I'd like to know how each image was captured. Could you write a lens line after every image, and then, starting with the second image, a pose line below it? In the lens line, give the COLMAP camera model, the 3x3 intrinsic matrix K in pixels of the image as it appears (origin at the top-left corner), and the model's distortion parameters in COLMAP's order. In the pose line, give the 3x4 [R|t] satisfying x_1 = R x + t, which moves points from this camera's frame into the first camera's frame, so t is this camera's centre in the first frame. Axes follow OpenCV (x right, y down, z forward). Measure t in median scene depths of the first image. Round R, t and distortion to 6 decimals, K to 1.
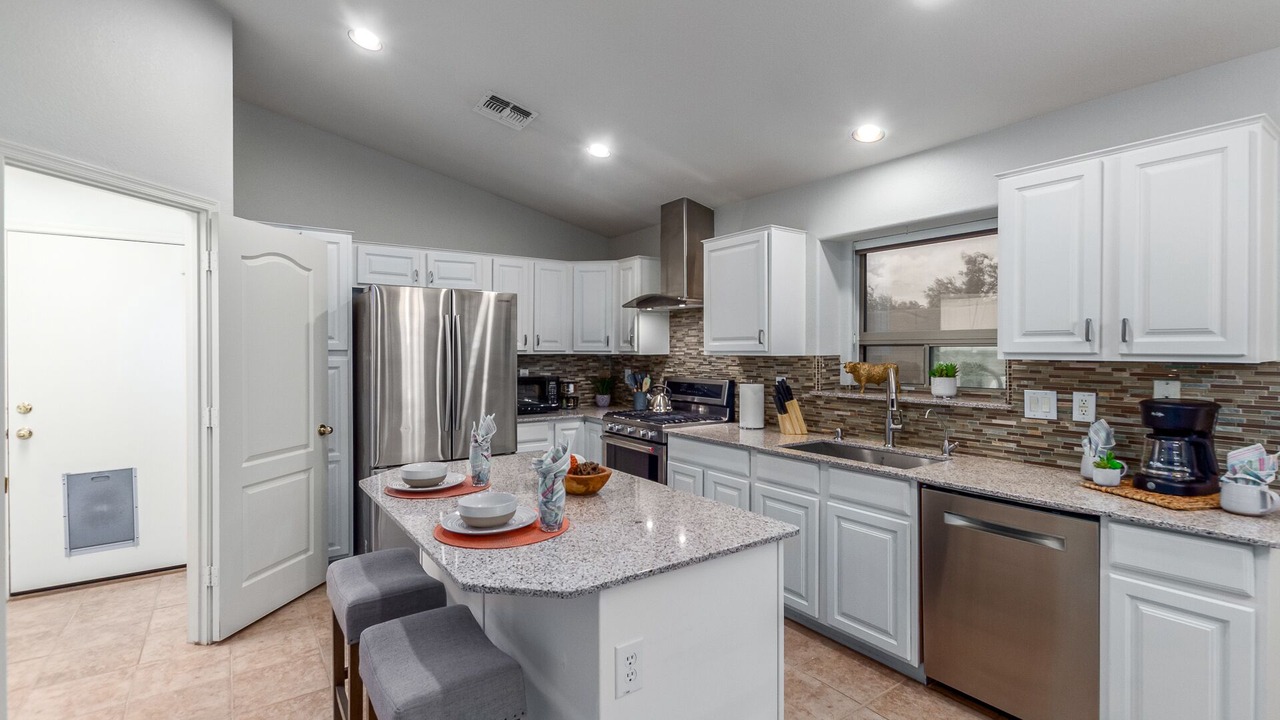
lens RADIAL K [[586.0, 0, 646.3], [0, 586.0, 351.4], [0, 0, 1]] dist [0.008051, -0.003534]
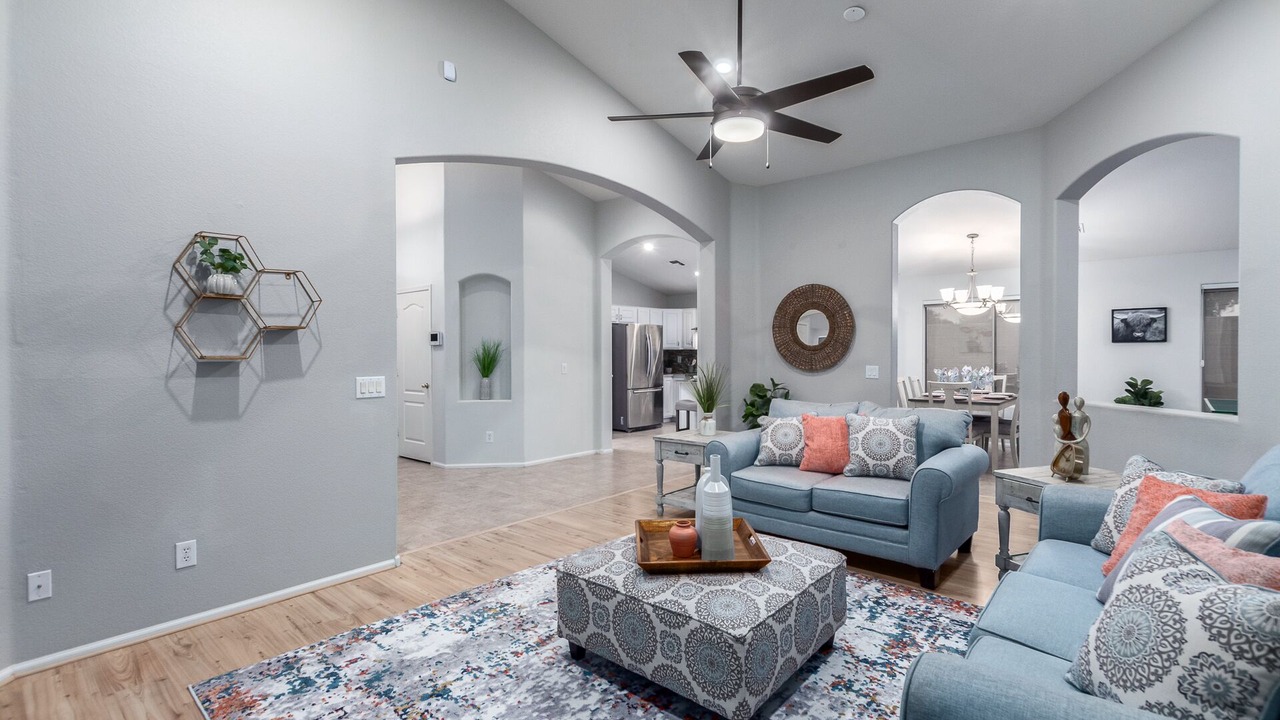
lens RADIAL K [[586.0, 0, 658.3], [0, 586.0, 359.0], [0, 0, 1]] dist [0.008051, -0.003534]
pose [[0.963268, -0.005198, 0.268491, -1.022179], [0.002807, 0.999953, 0.009285, 0.026590], [-0.268526, -0.008191, 0.963237, -1.617656]]
